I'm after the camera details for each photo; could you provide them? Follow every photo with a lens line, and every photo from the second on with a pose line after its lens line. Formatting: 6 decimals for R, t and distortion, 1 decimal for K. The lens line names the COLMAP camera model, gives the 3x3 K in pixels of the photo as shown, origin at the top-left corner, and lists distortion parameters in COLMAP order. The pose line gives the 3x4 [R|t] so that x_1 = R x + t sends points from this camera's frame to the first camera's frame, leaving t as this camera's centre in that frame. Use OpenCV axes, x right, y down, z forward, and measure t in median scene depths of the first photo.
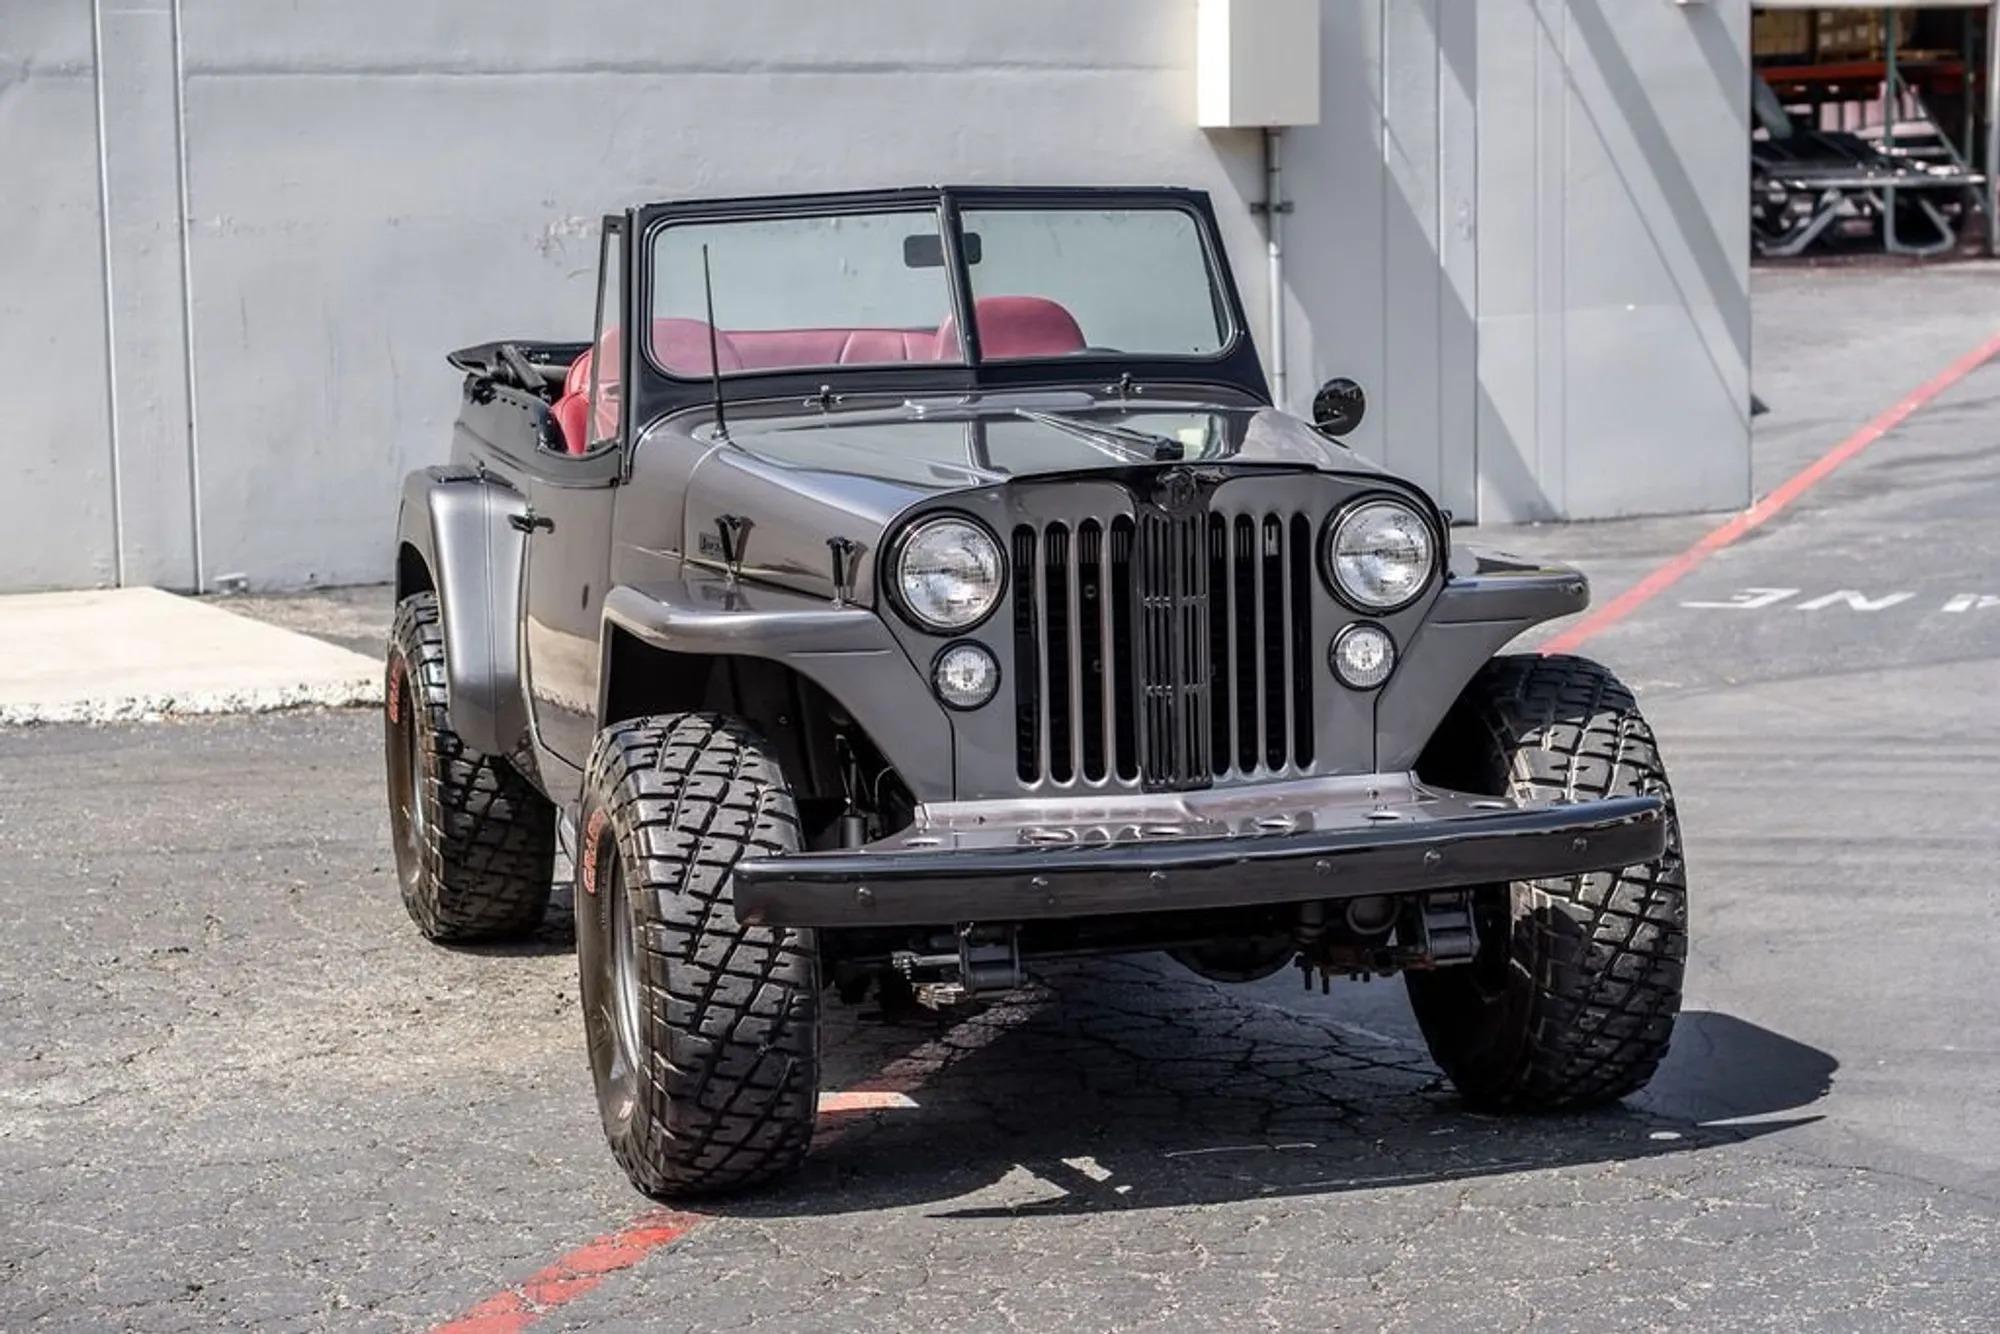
lens RADIAL K [[4343.8, 0, 1000.7], [0, 4343.8, 853.9], [0, 0, 1]] dist [0.021978, 0.291647]
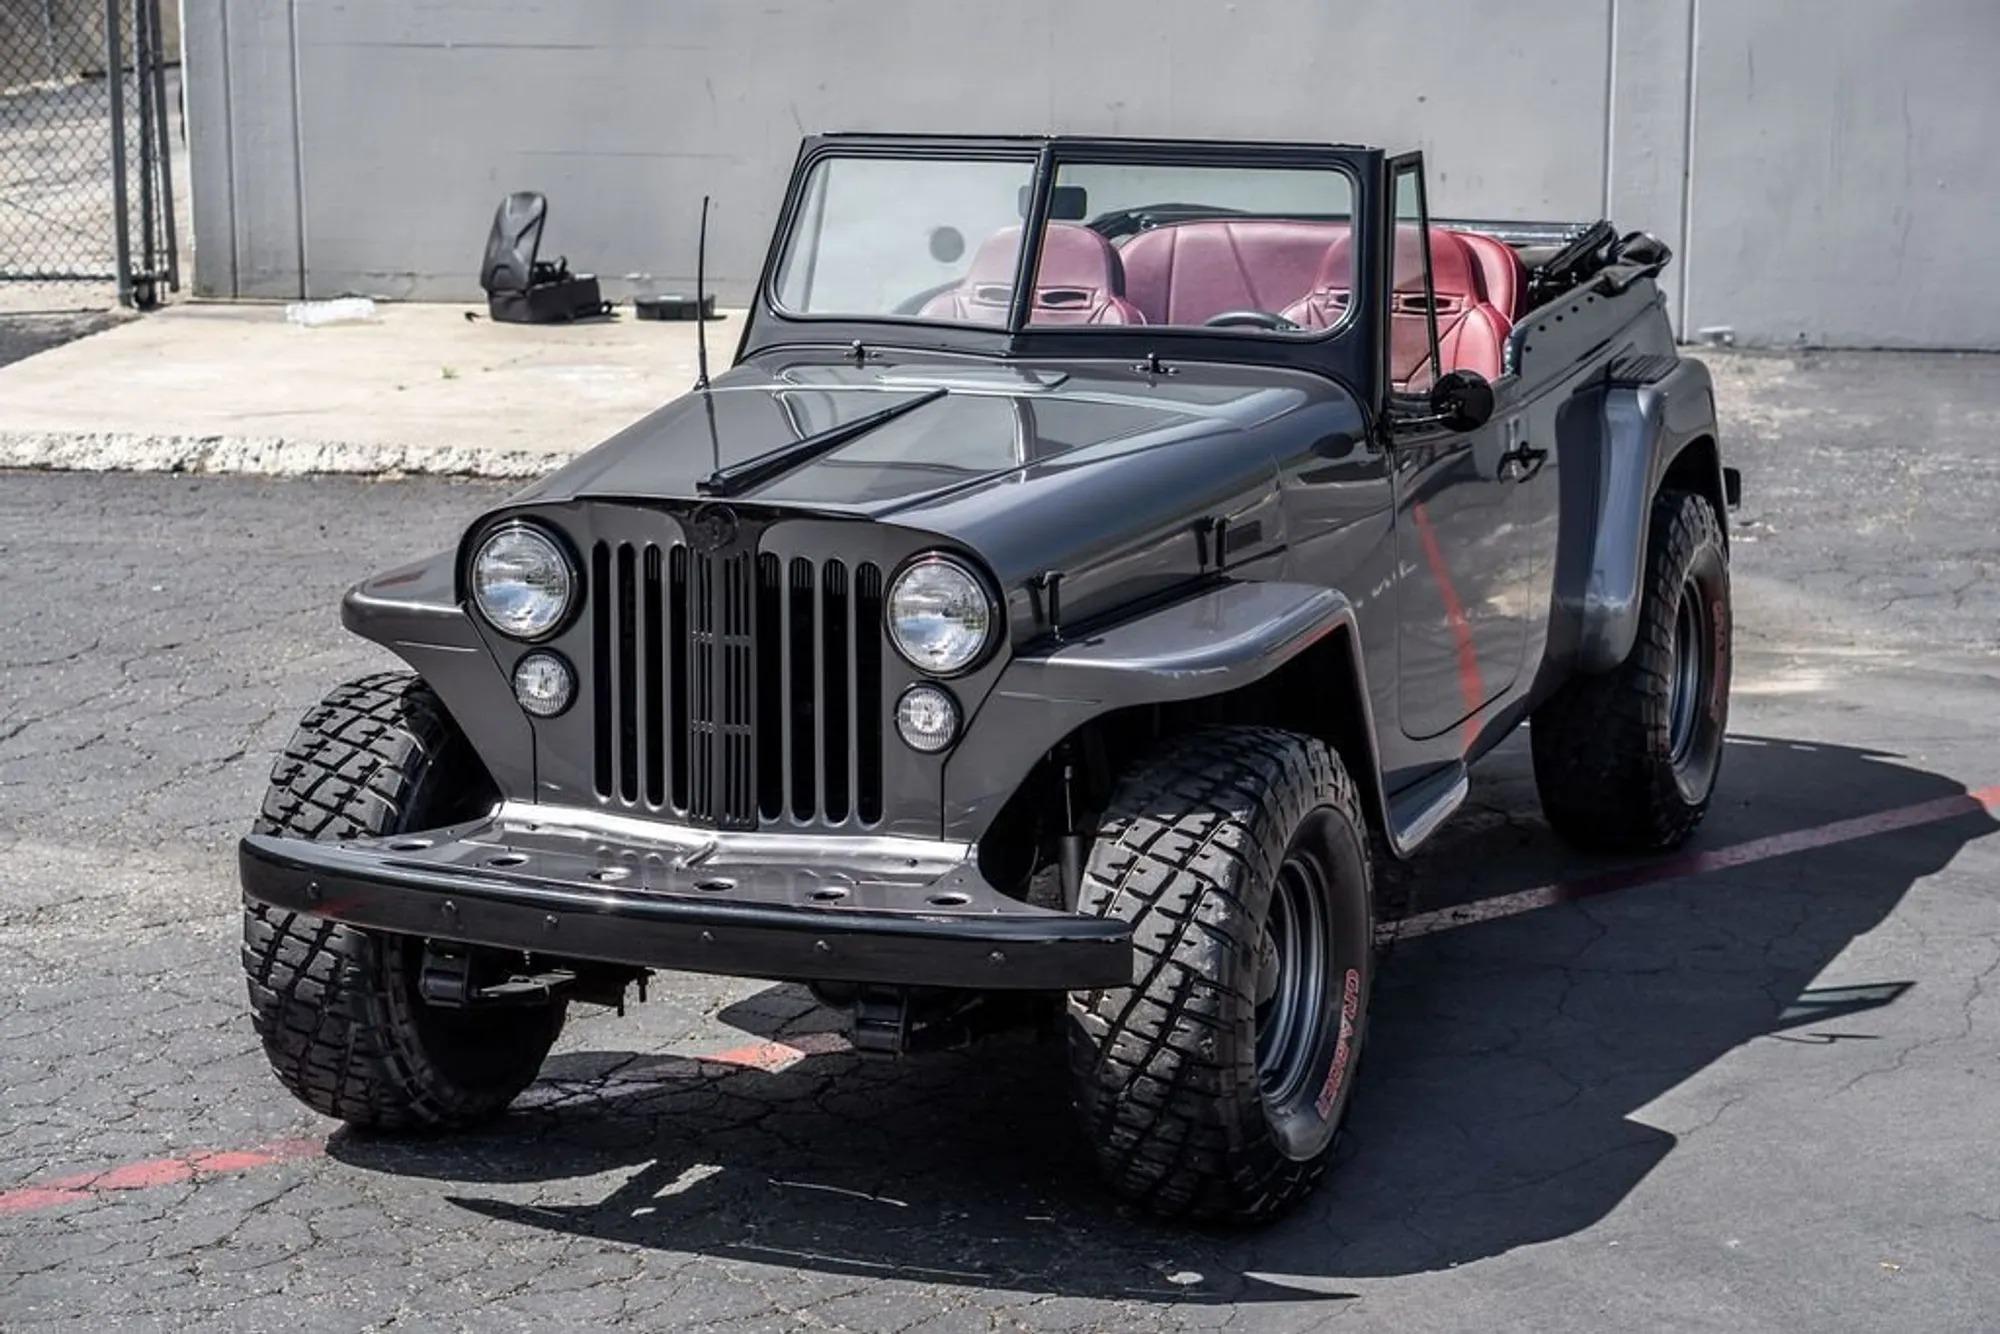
lens RADIAL K [[4377.1, 0, 992.3], [0, 4377.1, 697.3], [0, 0, 1]] dist [0.088020, -0.365209]
pose [[0.789035, 0.148337, -0.596171, 0.665408], [-0.106671, 0.988752, 0.104839, -0.151919], [0.605017, -0.019127, 0.795983, 0.243304]]
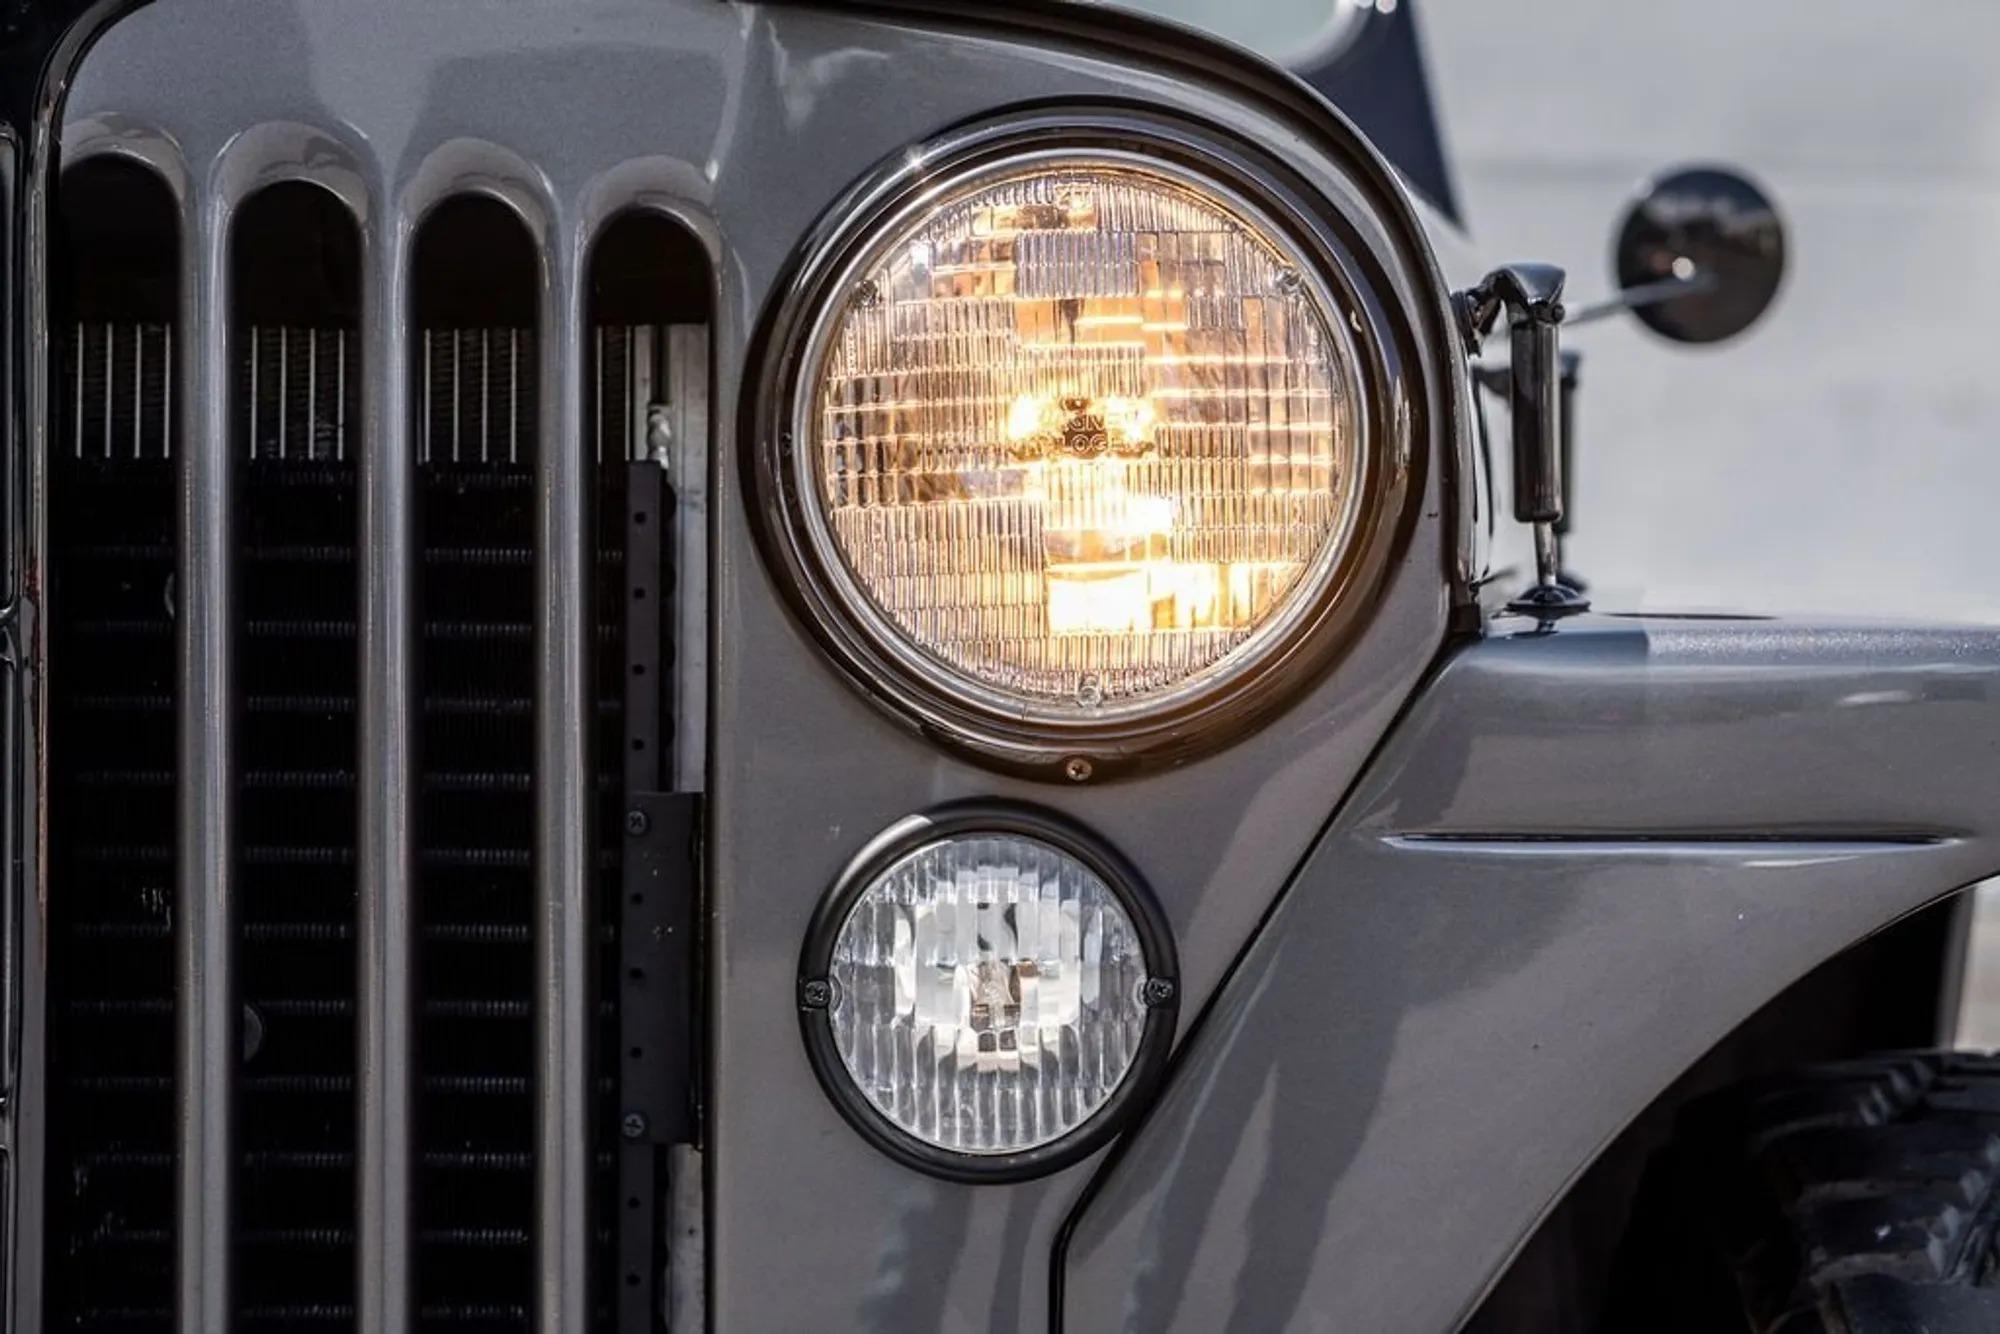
lens RADIAL K [[4307.6, 0, 1021.8], [0, 4307.6, 661.7], [0, 0, 1]] dist [0.044890, 0.130953]
pose [[0.968382, 0.033170, -0.247258, 0.129596], [-0.066619, 0.989513, -0.128167, -0.035983], [0.240414, 0.140587, 0.960436, 0.819417]]
